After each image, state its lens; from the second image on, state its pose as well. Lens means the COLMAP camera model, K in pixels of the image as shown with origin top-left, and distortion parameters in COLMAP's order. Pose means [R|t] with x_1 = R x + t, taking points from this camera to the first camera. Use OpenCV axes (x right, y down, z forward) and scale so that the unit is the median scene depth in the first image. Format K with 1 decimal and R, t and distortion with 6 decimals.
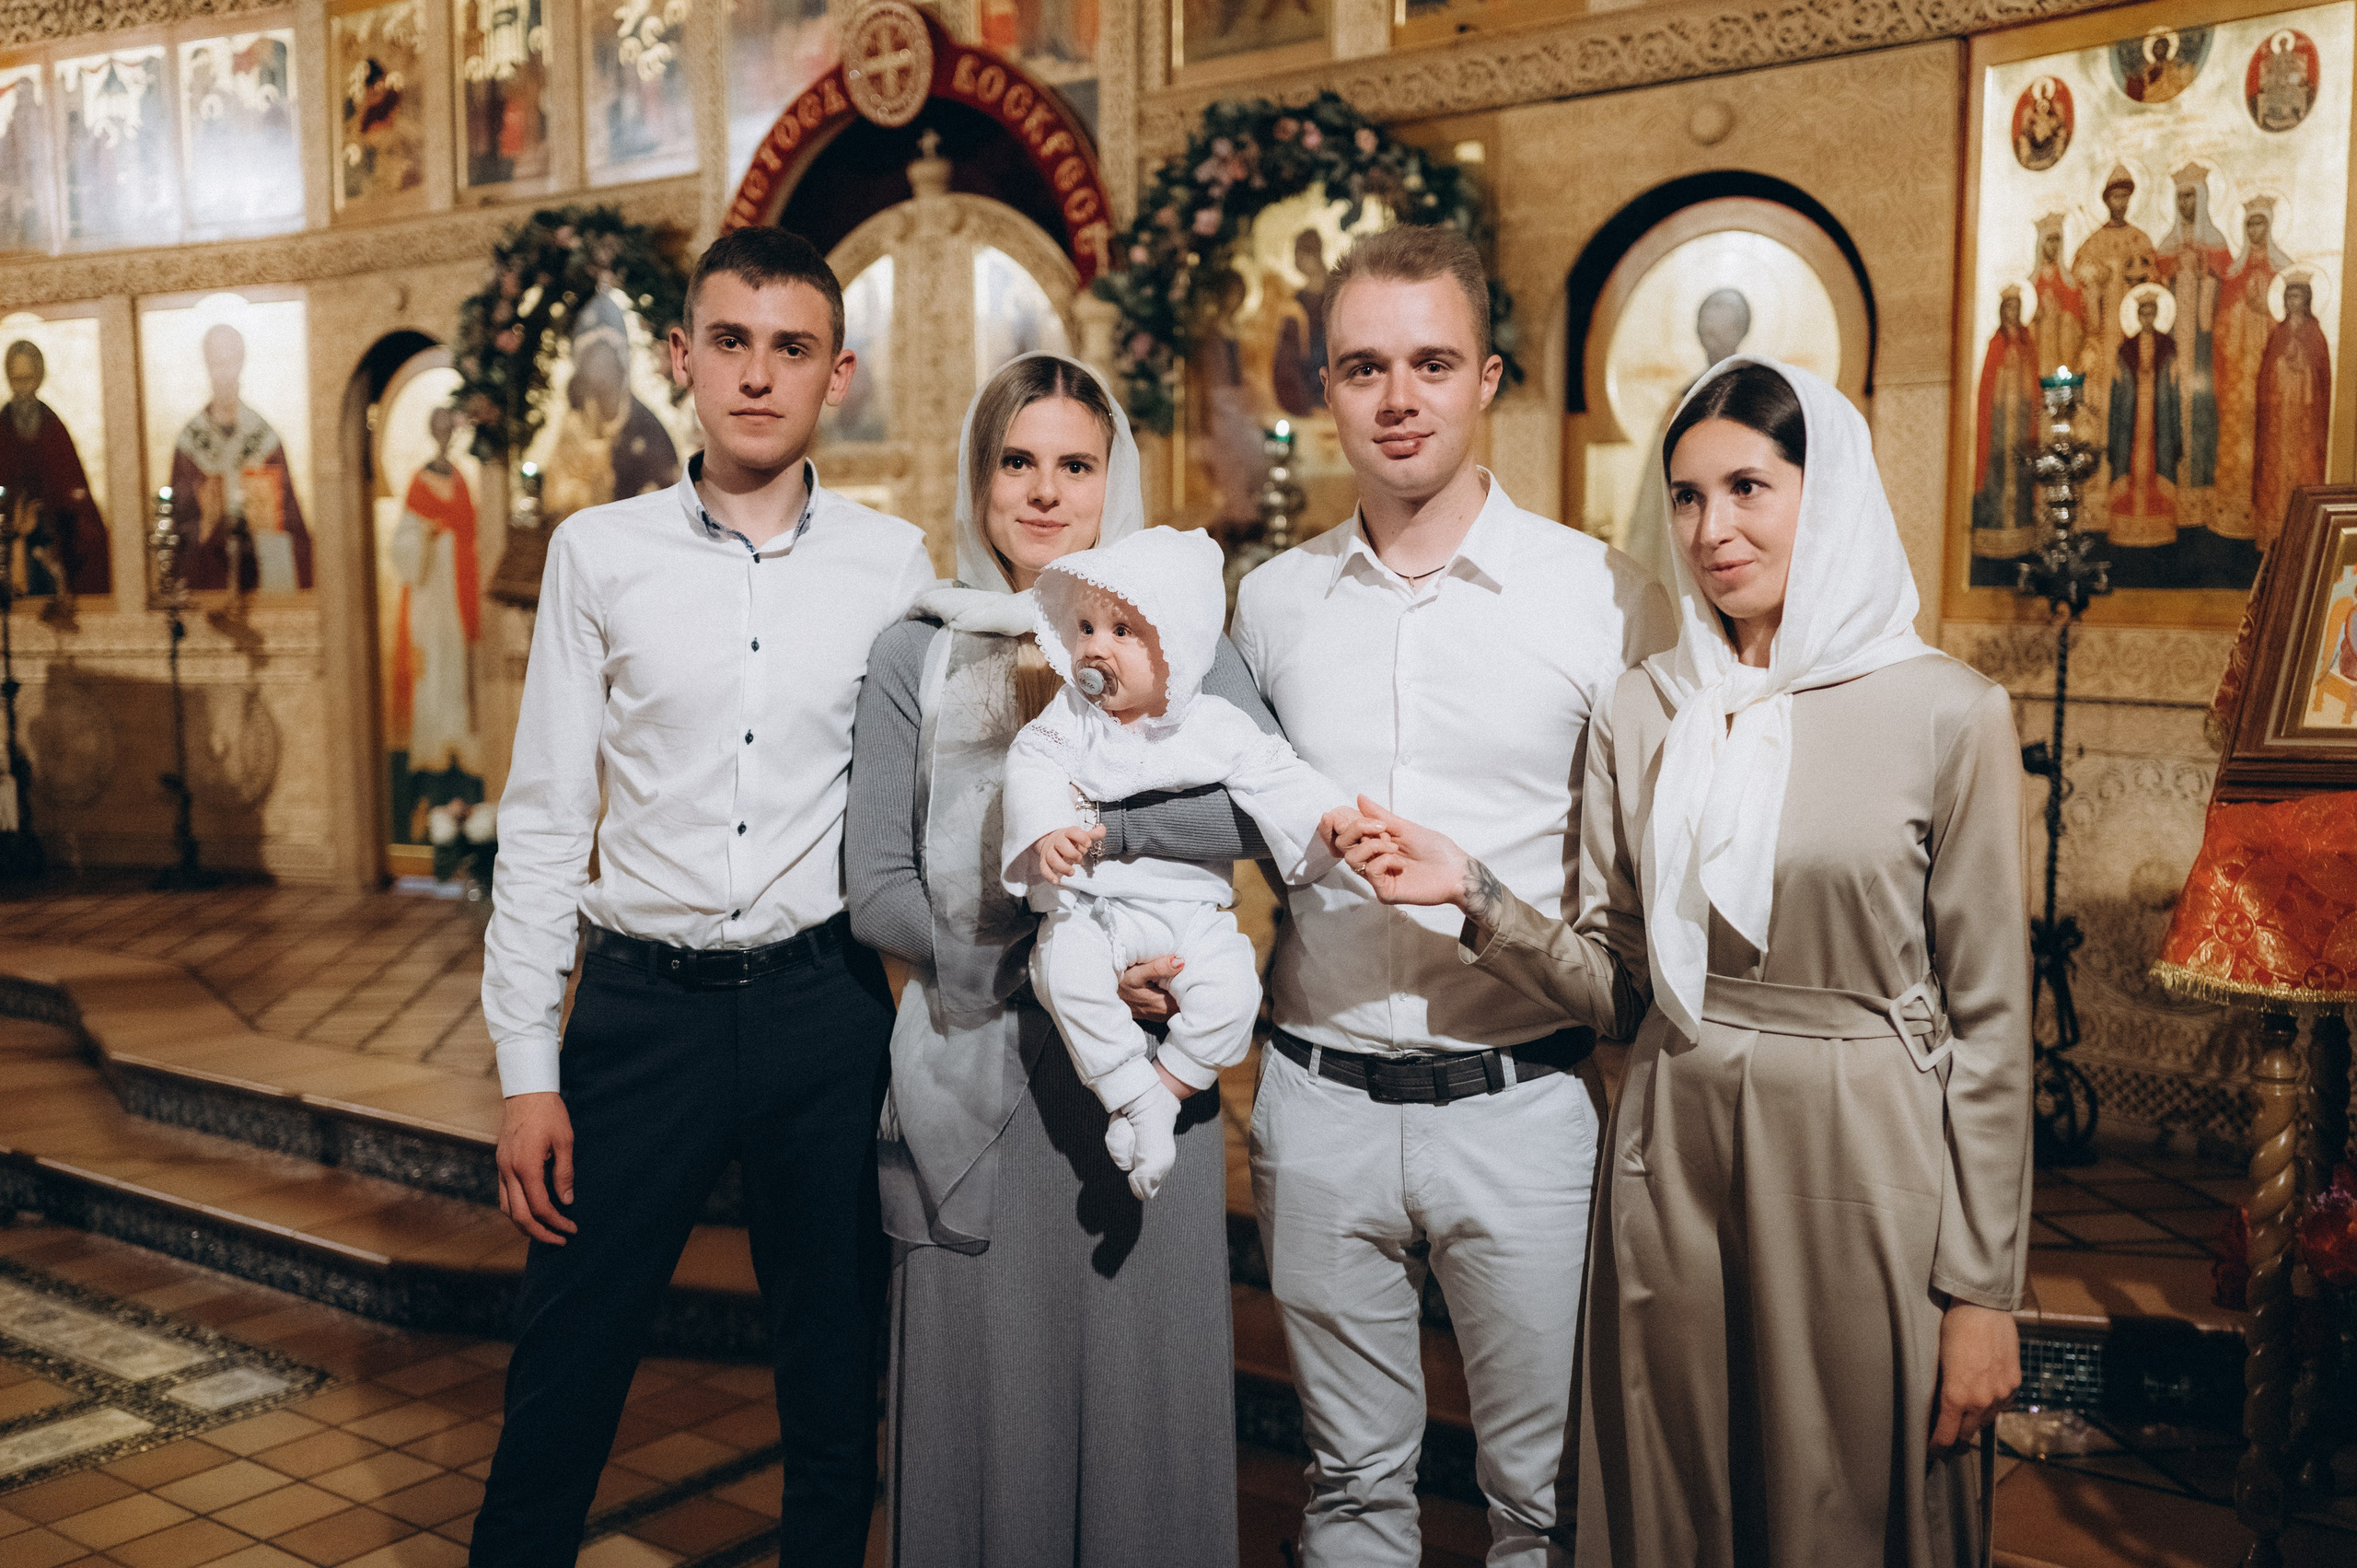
lens RADIAL K [[2295.7, 0, 1202.4], [0, 2295.7, 793.2], [0, 0, 1]] dist [-0.011385, 0.000000]
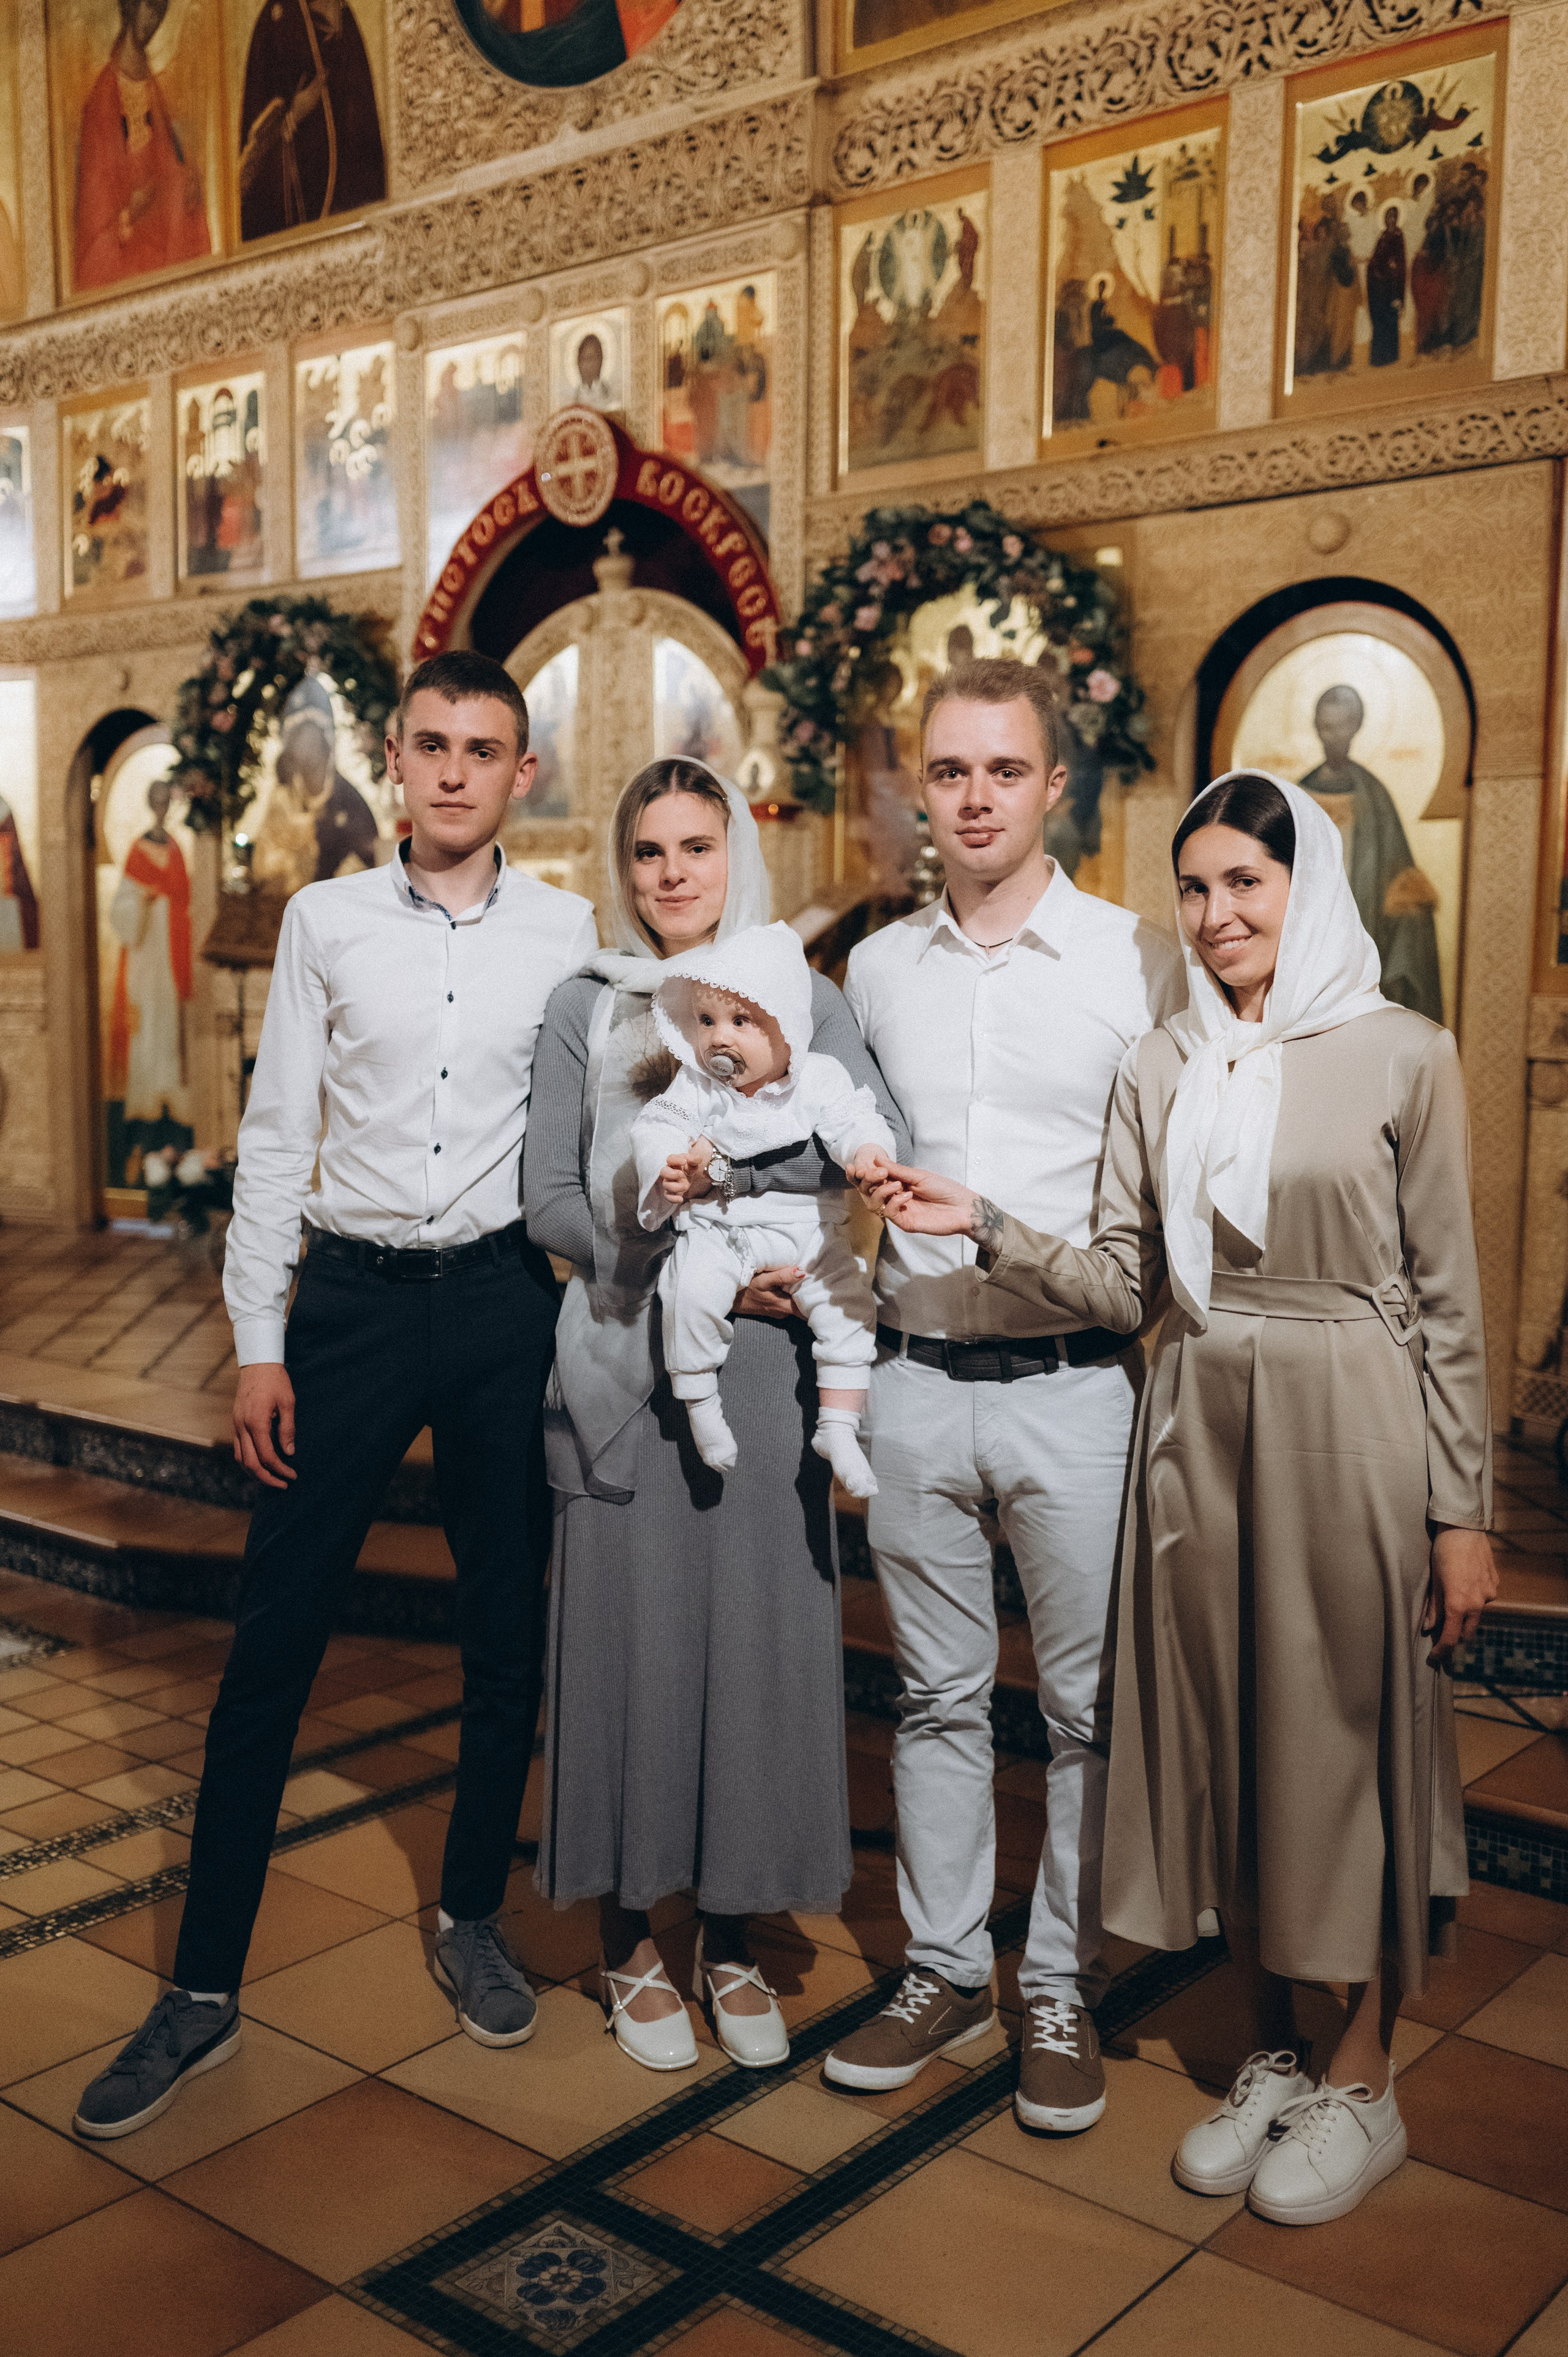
lens RADIAL K [[2295.7, 0, 760.4], [0, 2295.7, 1189.7], [0, 0, 1]] dist [-0.011385, 0.000000]
pose [[0.998382, 0.017513, -0.054107, 0.018506], [-0.016928, 0.999794, 0.011236, 0.010872], [0.054292, -0.010302, 0.998472, -0.104410]]
